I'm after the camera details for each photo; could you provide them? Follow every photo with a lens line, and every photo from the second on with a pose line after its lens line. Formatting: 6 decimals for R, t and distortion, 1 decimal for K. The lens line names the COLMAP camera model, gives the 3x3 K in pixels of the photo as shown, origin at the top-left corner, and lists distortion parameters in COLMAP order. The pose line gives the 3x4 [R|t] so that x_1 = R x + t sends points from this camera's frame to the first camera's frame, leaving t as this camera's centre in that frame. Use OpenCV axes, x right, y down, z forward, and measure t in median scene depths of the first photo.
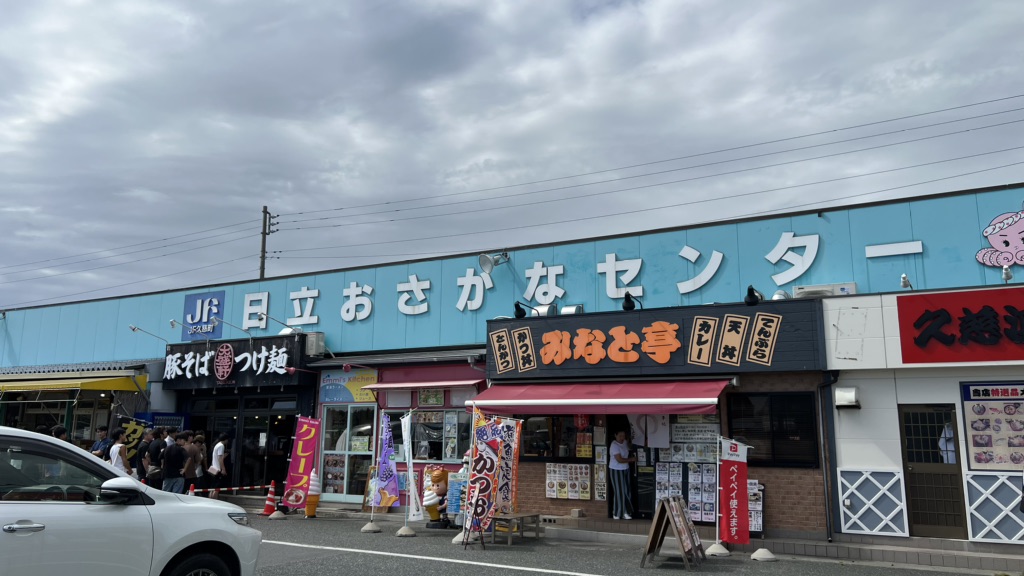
lens RADIAL K [[762.3, 0, 527.2], [0, 762.3, 282.0], [0, 0, 1]] dist [0.167044, -0.356826]
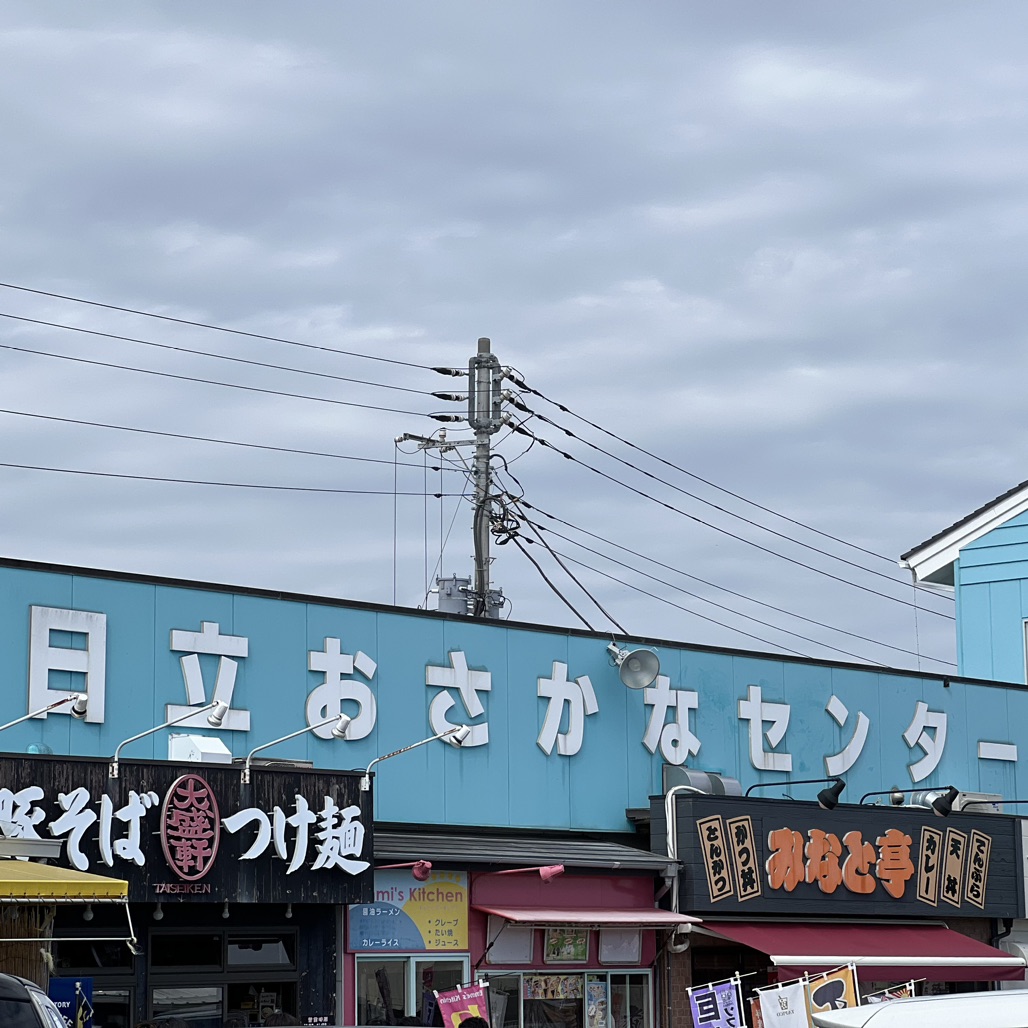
lens RADIAL K [[3048.3, 0, 597.4], [0, 3048.3, 512.8], [0, 0, 1]] dist [-0.230809, 8.999030]
pose [[0.180539, 0.142479, 0.973193, -2.056835], [-0.171546, 0.978848, -0.111483, 0.104208], [-0.968493, -0.146820, 0.201162, 0.693637]]
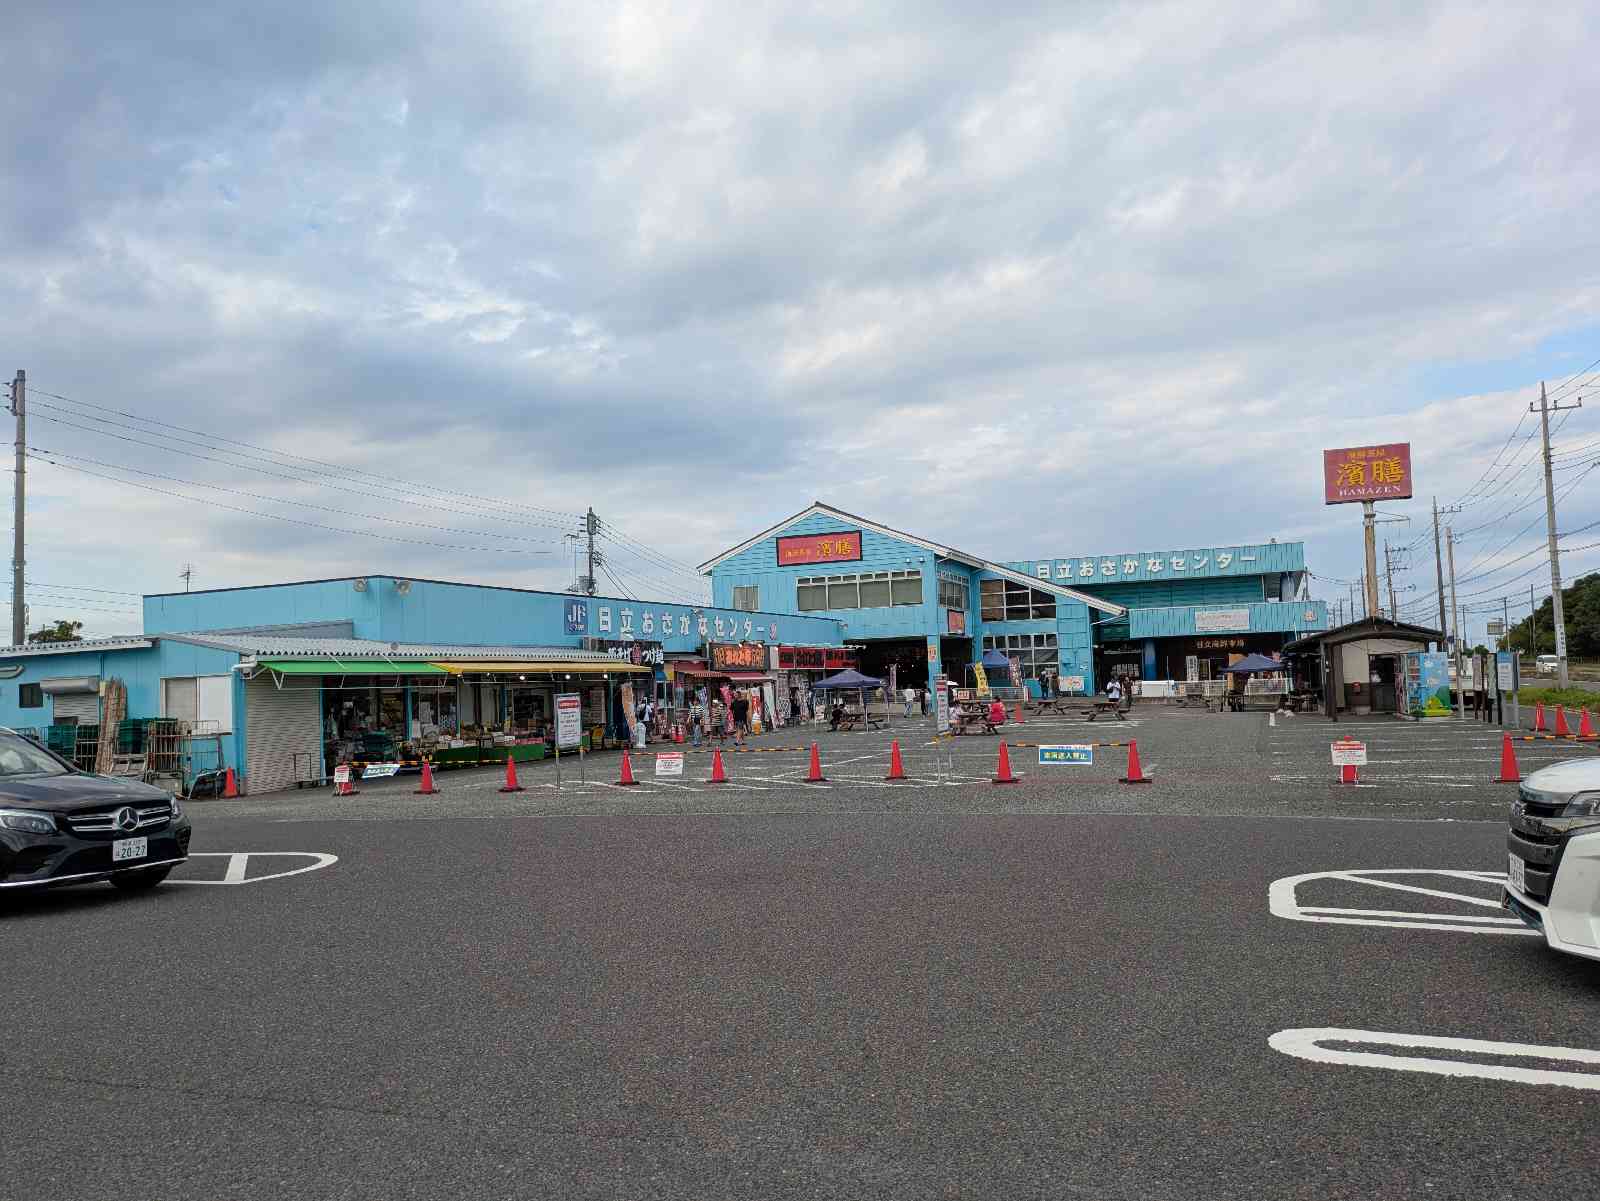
lens RADIAL K [[1204.7, 0, 799.9], [0, 1204.7, 609.6], [0, 0, 1]] dist [0.062857, -0.101581]
pose [[-0.121092, 0.056970, 0.991005, -3.496262], [-0.152788, 0.985385, -0.075316, 0.177132], [-0.980812, -0.160534, -0.110618, 1.164007]]
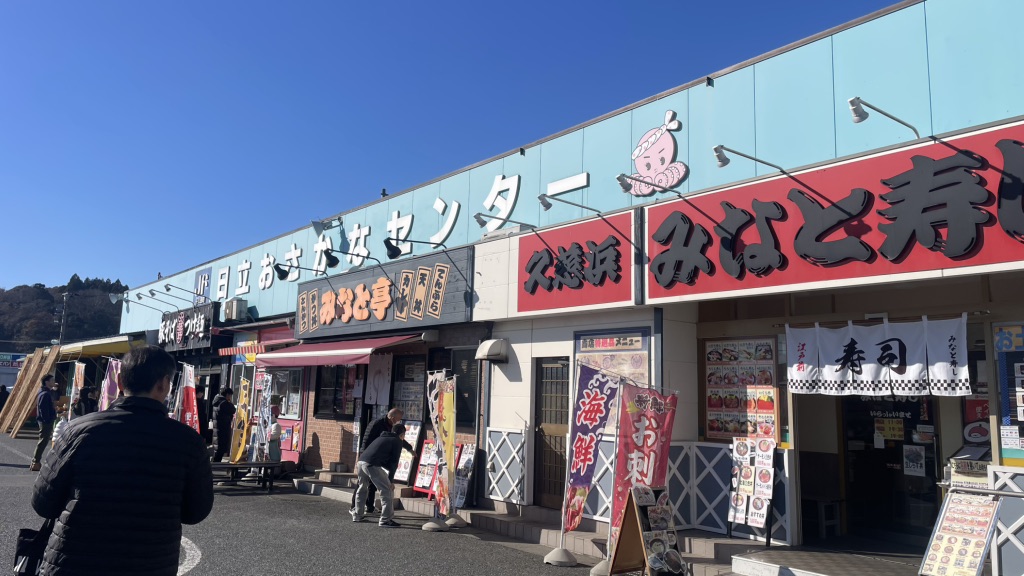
lens RADIAL K [[762.3, 0, 527.2], [0, 762.3, 282.0], [0, 0, 1]] dist [0.167044, -0.356826]
pose [[0.927015, -0.038415, -0.373052, 0.635469], [0.052660, 0.998218, 0.028065, 0.035602], [0.371309, -0.045662, 0.927386, 0.143883]]
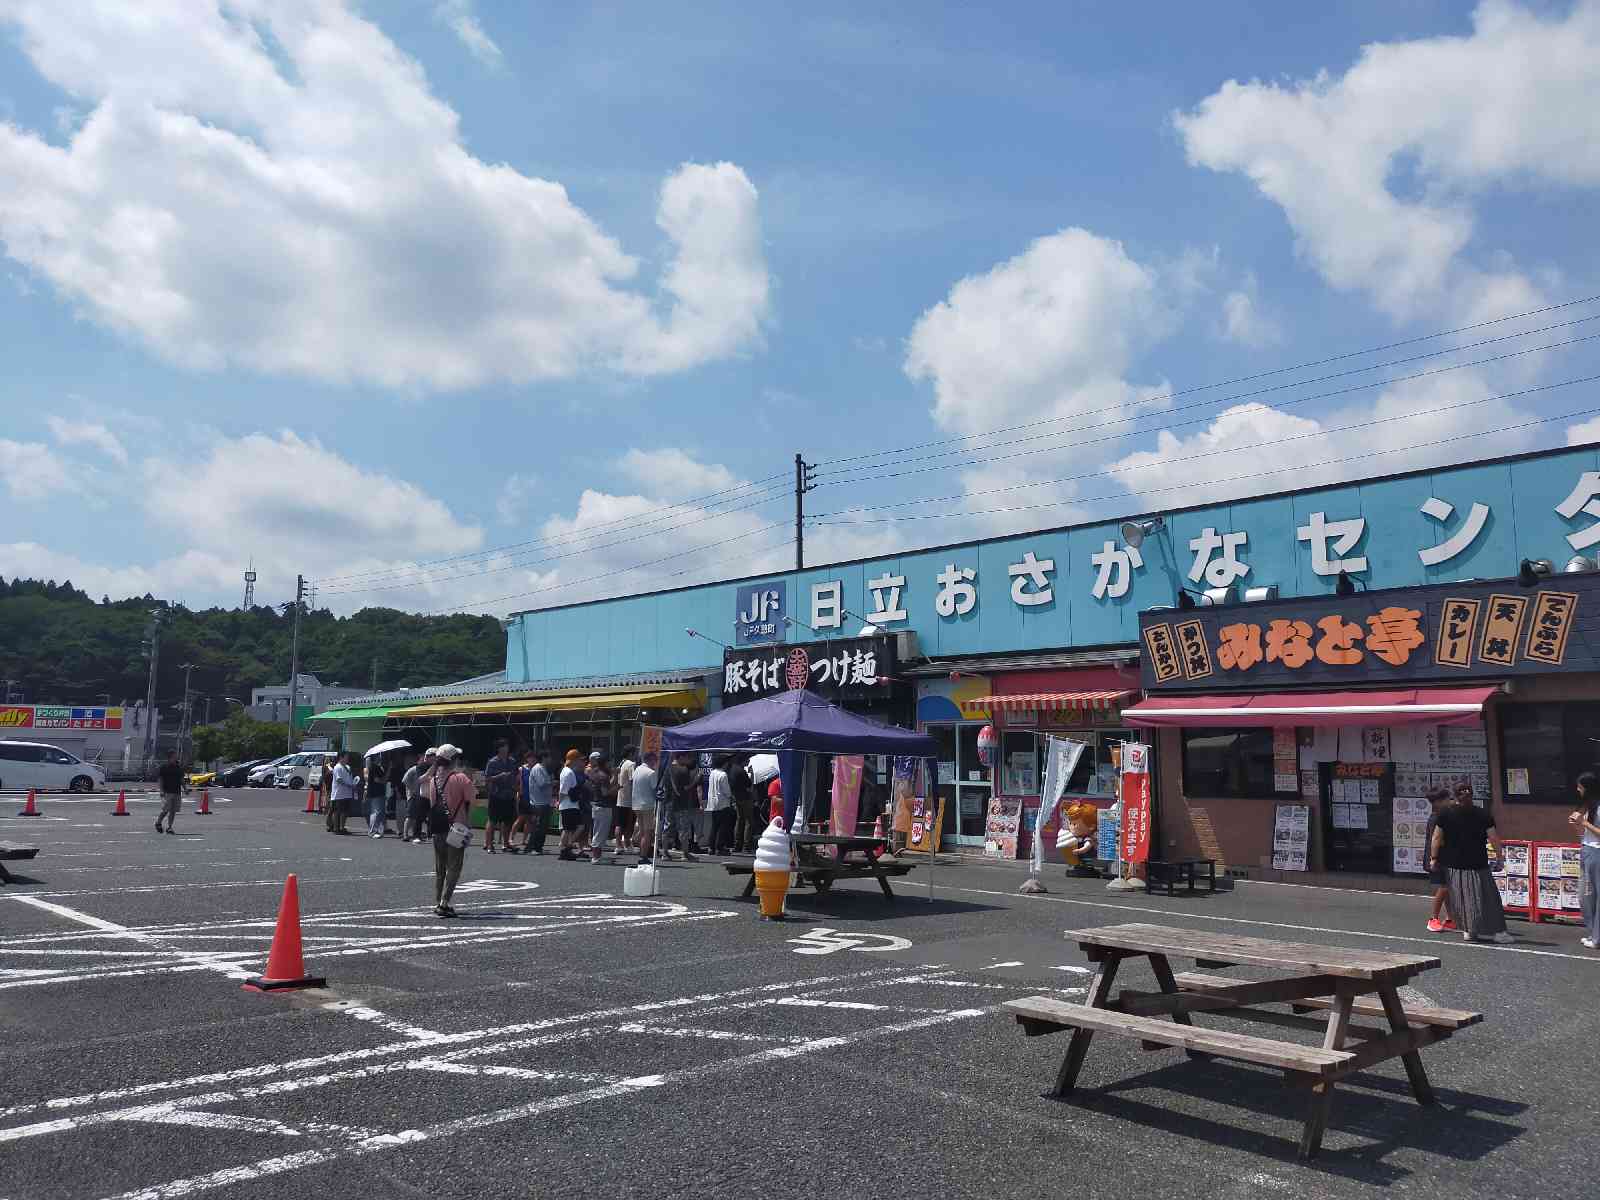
lens RADIAL K [[1204.7, 0, 799.9], [0, 1204.7, 609.1], [0, 0, 1]] dist [0.062857, -0.101581]
pose [[0.955588, -0.034669, -0.292658, -0.023393], [0.052457, 0.997208, 0.053150, -0.033265], [0.289998, -0.066141, 0.954739, -0.231268]]
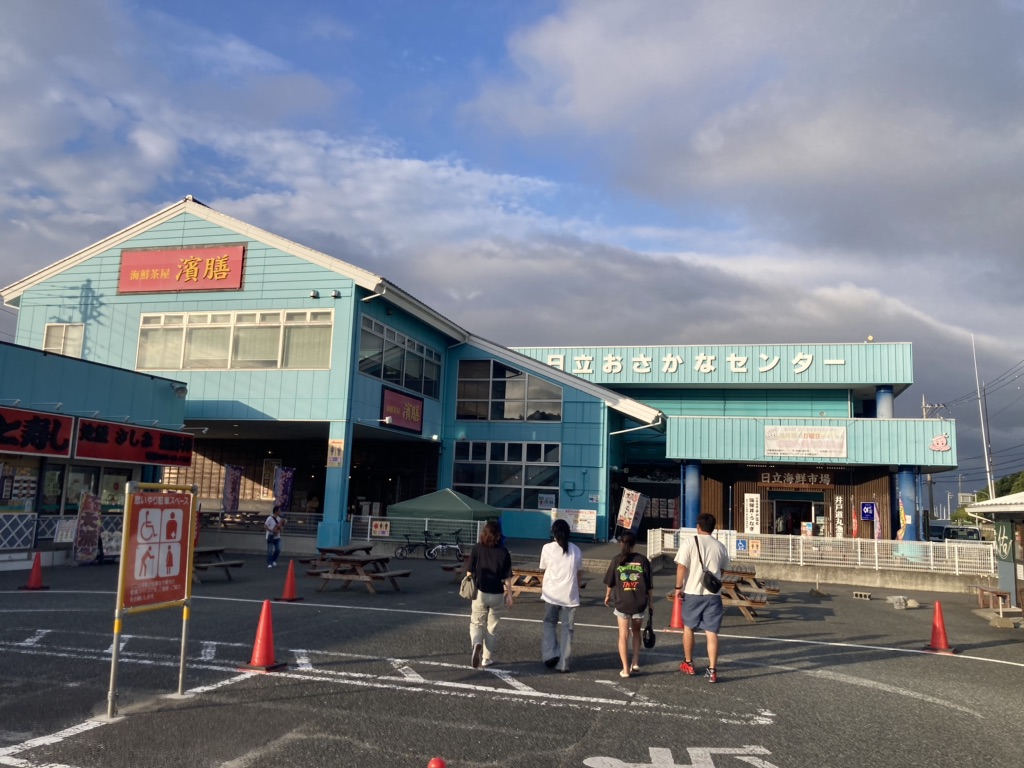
lens RADIAL K [[837.4, 0, 511.4], [0, 837.4, 378.7], [0, 0, 1]] dist [0.074238, -0.094571]
pose [[-0.206312, 0.129227, 0.969915, -0.883245], [-0.227254, 0.957808, -0.175953, -0.000064], [-0.951731, -0.256718, -0.168240, 0.104403]]
